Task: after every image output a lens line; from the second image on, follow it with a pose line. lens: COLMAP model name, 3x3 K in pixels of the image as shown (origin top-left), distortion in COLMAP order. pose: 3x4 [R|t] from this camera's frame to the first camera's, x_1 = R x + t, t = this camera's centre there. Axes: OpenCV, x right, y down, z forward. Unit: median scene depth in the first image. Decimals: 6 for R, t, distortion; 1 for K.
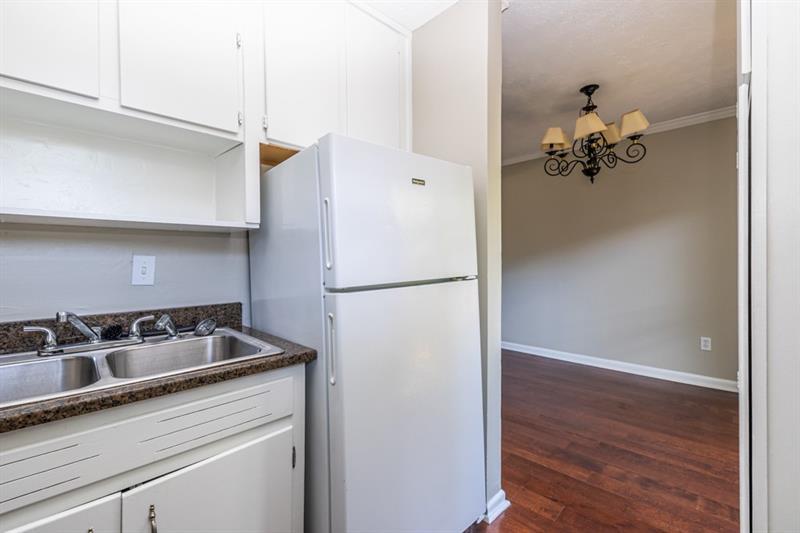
lens RADIAL K [[342.9, 0, 404.0], [0, 342.9, 258.7], [0, 0, 1]] dist [0.011818, 0.000162]
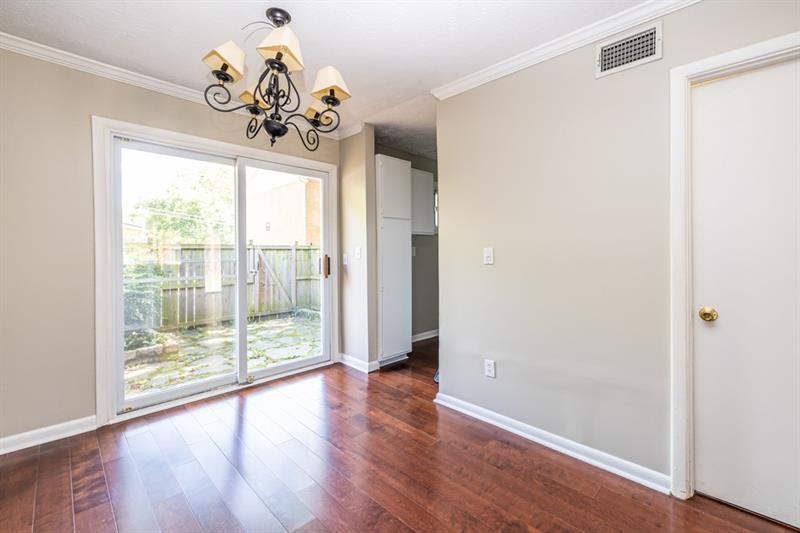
lens RADIAL K [[345.7, 0, 397.5], [0, 345.7, 254.8], [0, 0, 1]] dist [0.000016, 0.000169]
pose [[-0.999639, 0.003303, 0.026678, 0.399343], [0.003413, 0.999986, 0.004064, 0.013849], [-0.026664, 0.004154, -0.999636, 2.421744]]
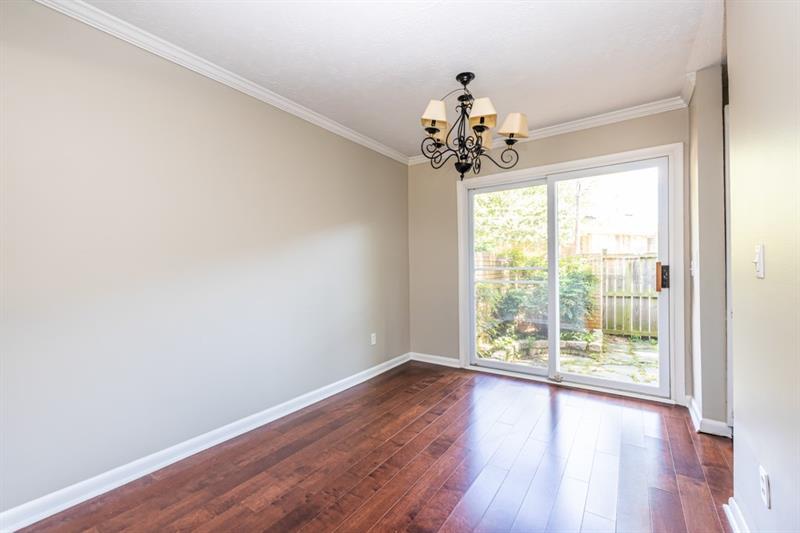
lens RADIAL K [[336.7, 0, 400.0], [0, 336.7, 266.5], [0, 0, 1]] dist [-0.000322, 0.000033]
pose [[-0.165290, 0.002054, 0.986243, -0.431905], [0.008966, 0.999960, -0.000580, 0.027765], [-0.986204, 0.008747, -0.165302, 1.887924]]
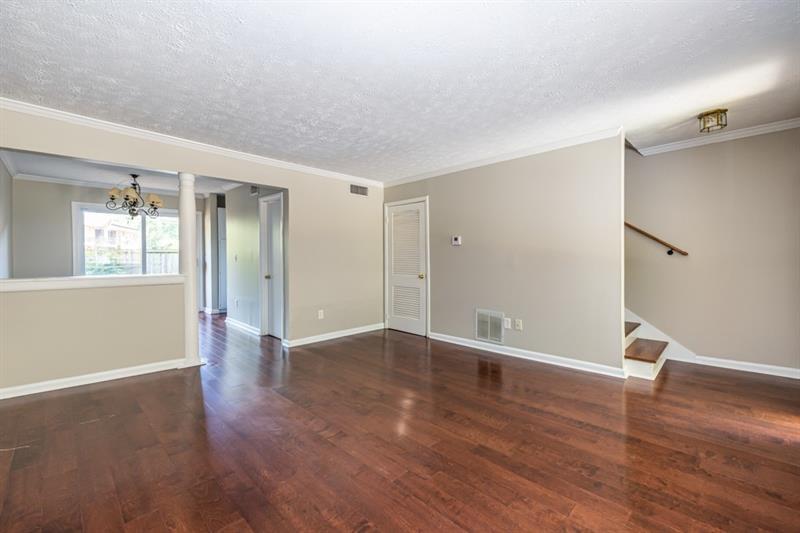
lens RADIAL K [[342.9, 0, 404.0], [0, 342.9, 258.7], [0, 0, 1]] dist [0.011818, 0.000162]
pose [[-0.999942, -0.001247, 0.010711, -1.528020], [-0.001165, 0.999970, 0.007647, 0.004708], [-0.010720, 0.007634, -0.999913, 4.315913]]
